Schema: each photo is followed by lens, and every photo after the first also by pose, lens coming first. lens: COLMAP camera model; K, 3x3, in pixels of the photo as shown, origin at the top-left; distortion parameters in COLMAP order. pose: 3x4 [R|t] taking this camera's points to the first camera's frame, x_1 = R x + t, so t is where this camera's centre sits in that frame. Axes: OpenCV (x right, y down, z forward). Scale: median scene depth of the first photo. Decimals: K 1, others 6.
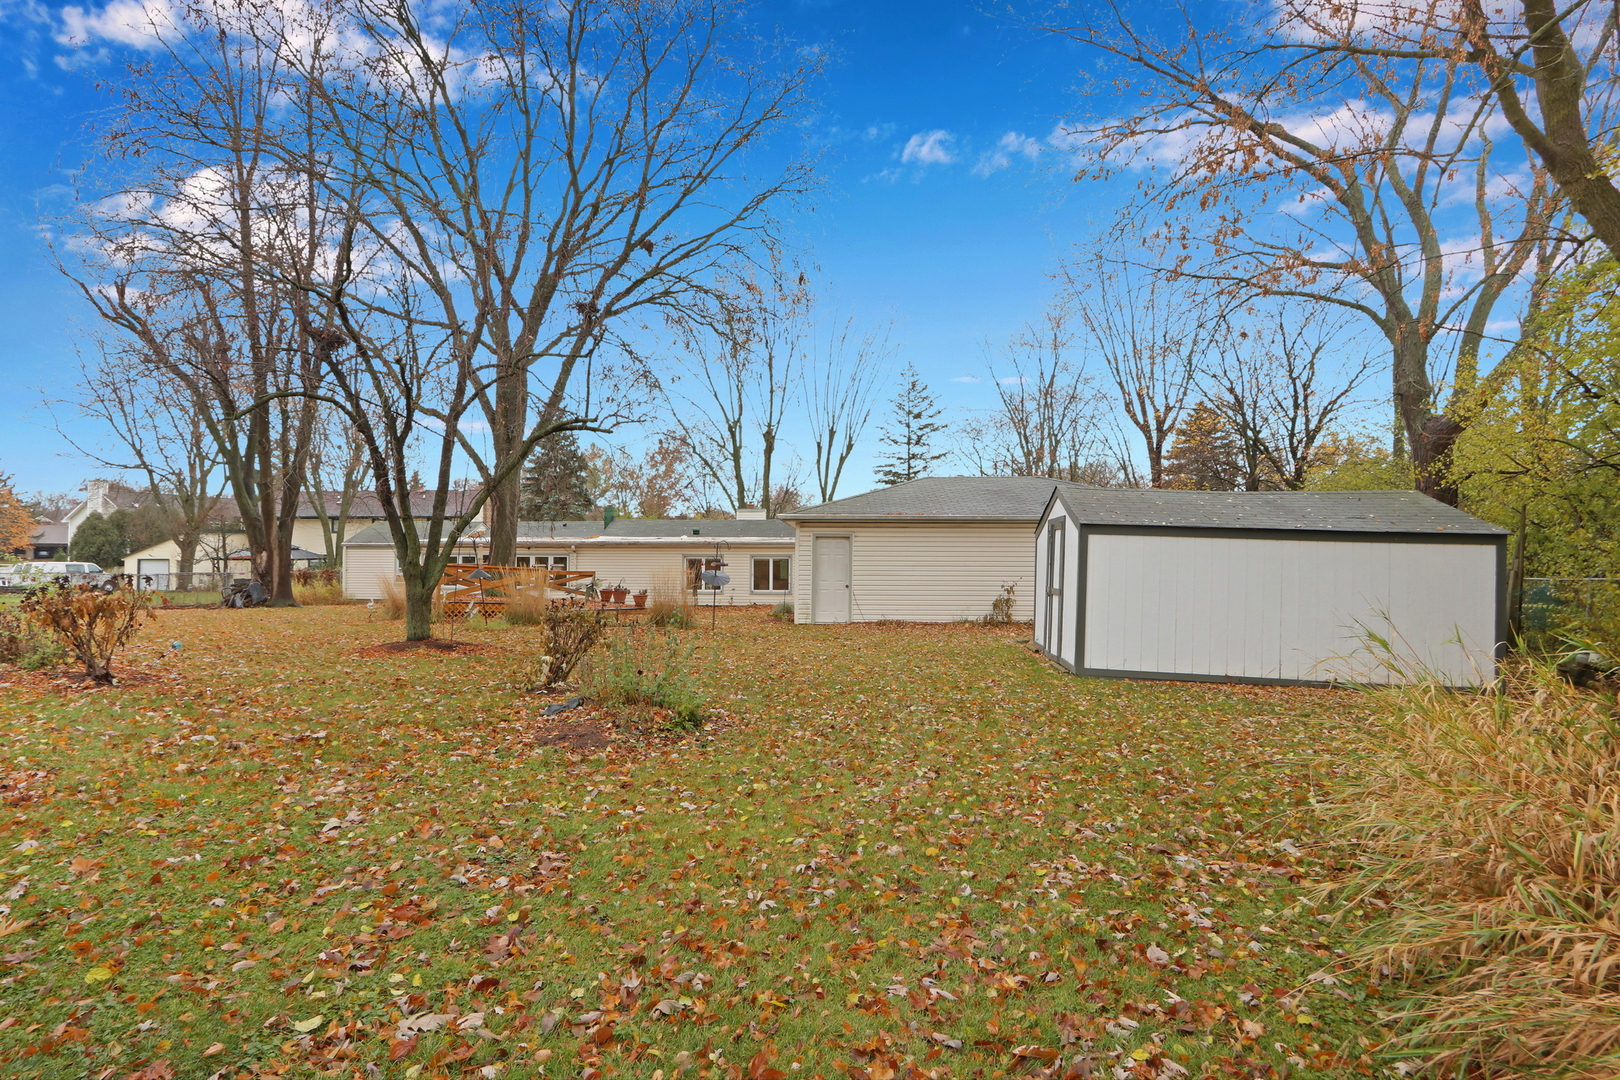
lens RADIAL K [[781.2, 0, 813.5], [0, 781.2, 542.5], [0, 0, 1]] dist [-0.002723, -0.000176]
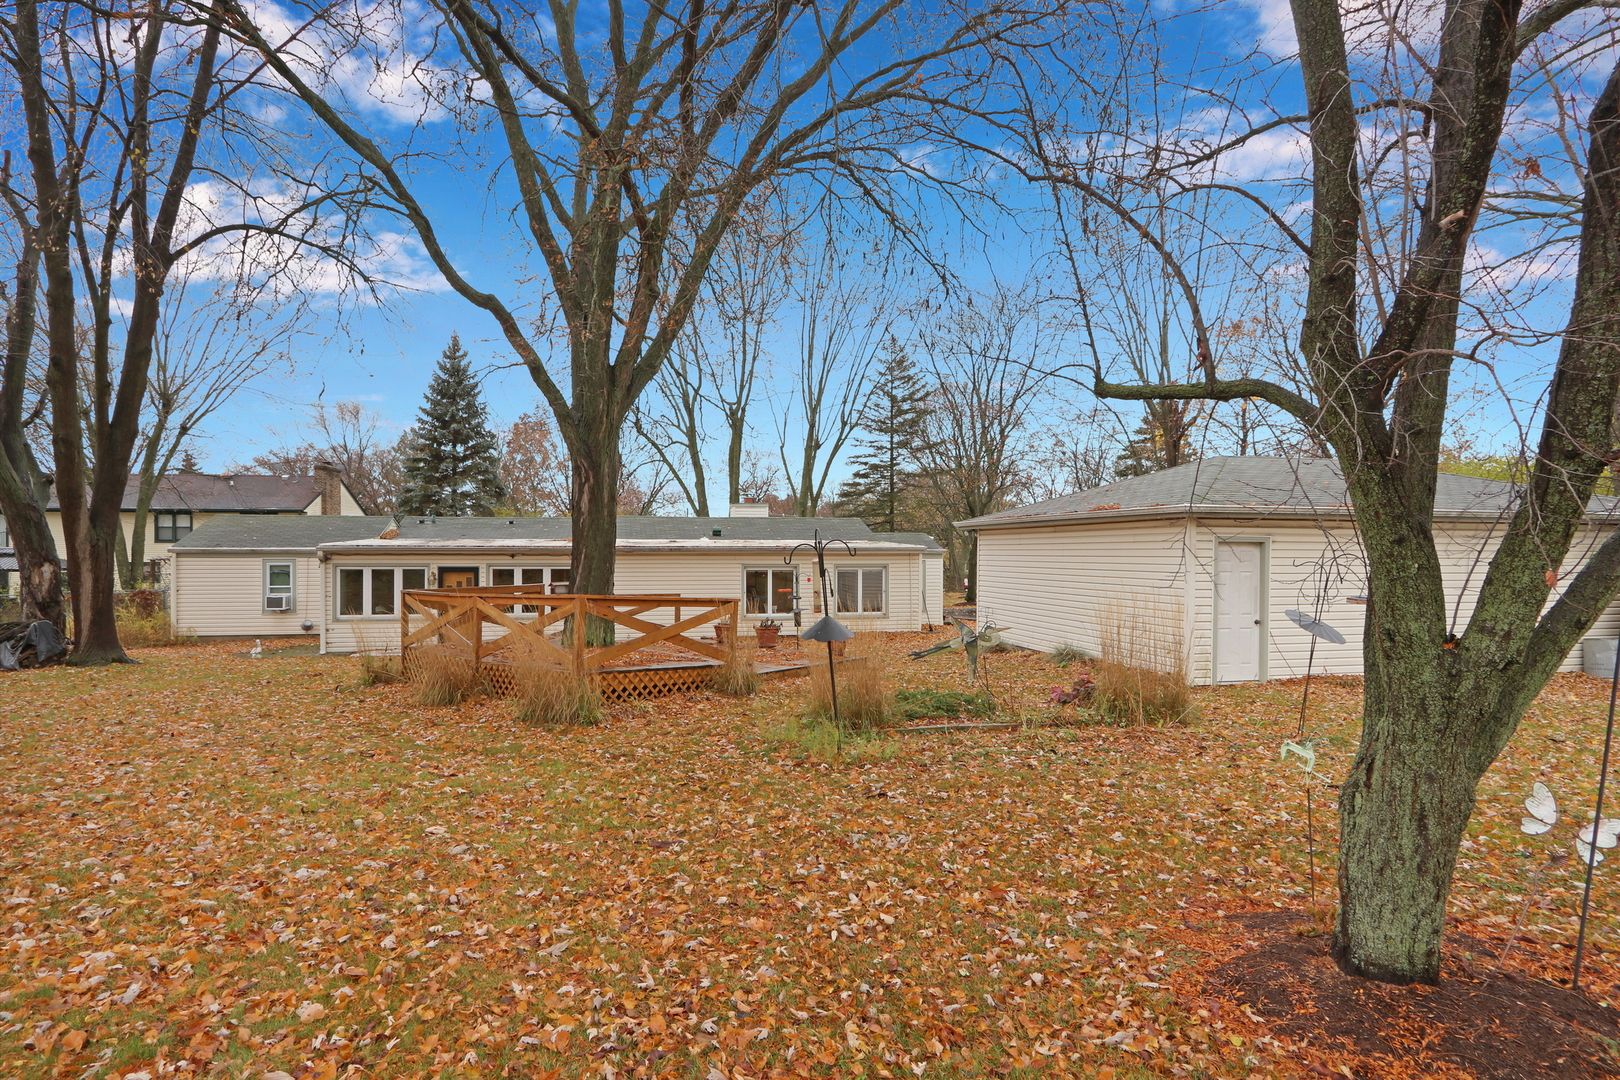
lens RADIAL K [[830.5, 0, 801.2], [0, 830.5, 539.0], [0, 0, 1]] dist [0.001329, 0.000103]
pose [[0.978561, 0.002801, 0.205938, -0.286716], [-0.000344, 0.999928, -0.011969, 0.000569], [-0.205957, 0.011642, 0.978492, 0.291108]]
